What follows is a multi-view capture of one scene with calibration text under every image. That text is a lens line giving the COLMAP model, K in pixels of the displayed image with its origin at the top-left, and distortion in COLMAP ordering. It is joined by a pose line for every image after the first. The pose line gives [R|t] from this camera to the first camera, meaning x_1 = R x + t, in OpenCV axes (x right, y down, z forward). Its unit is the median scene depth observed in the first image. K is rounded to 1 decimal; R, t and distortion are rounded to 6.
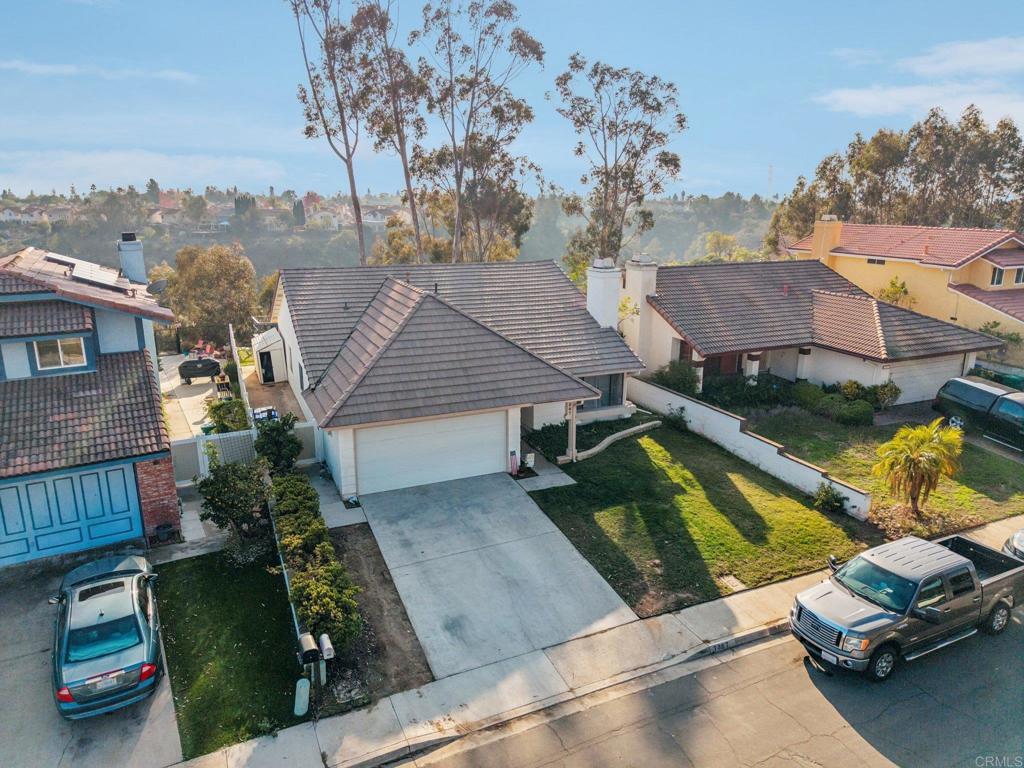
lens RADIAL K [[690.0, 0, 515.2], [0, 690.0, 362.7], [0, 0, 1]] dist [0.008840, -0.016023]
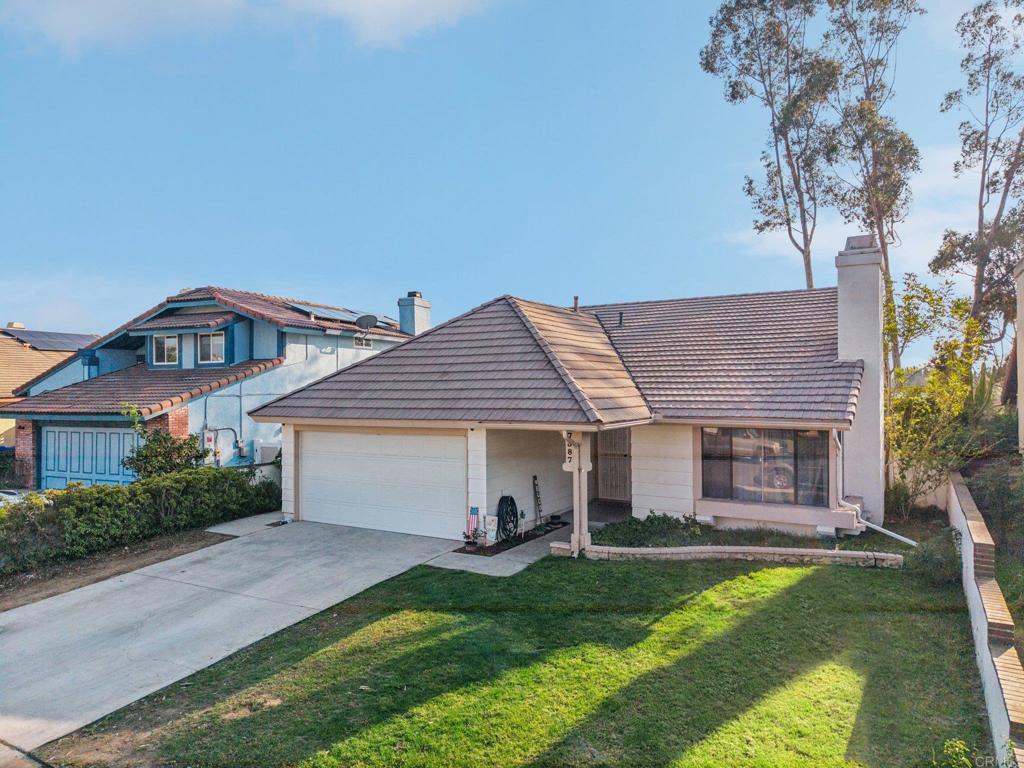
lens RADIAL K [[690.0, 0, 507.0], [0, 690.0, 376.9], [0, 0, 1]] dist [0.008840, -0.016023]
pose [[0.579318, -0.023119, -0.814774, 0.513206], [-0.177690, 0.971975, -0.153920, 0.105829], [0.795498, 0.233945, 0.558975, 0.663710]]
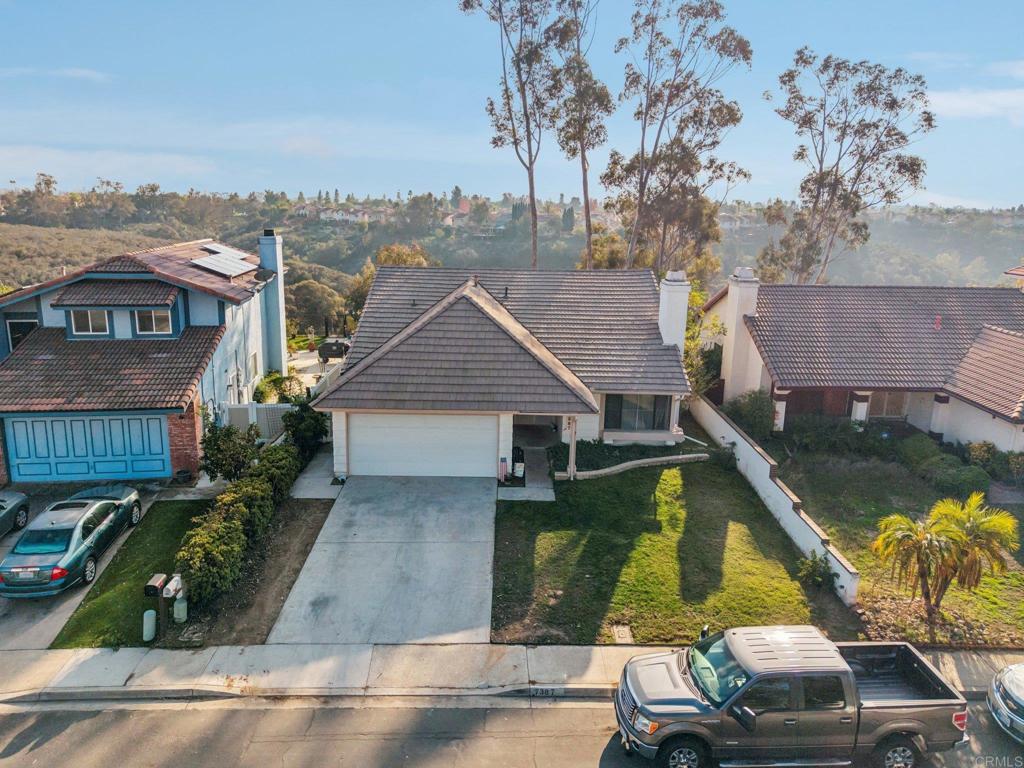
lens RADIAL K [[690.0, 0, 513.0], [0, 690.0, 365.4], [0, 0, 1]] dist [0.008840, -0.016023]
pose [[0.917911, 0.102280, -0.383377, 0.380006], [-0.104994, 0.994376, 0.013901, -0.019636], [0.382642, 0.027493, 0.923487, 0.083726]]
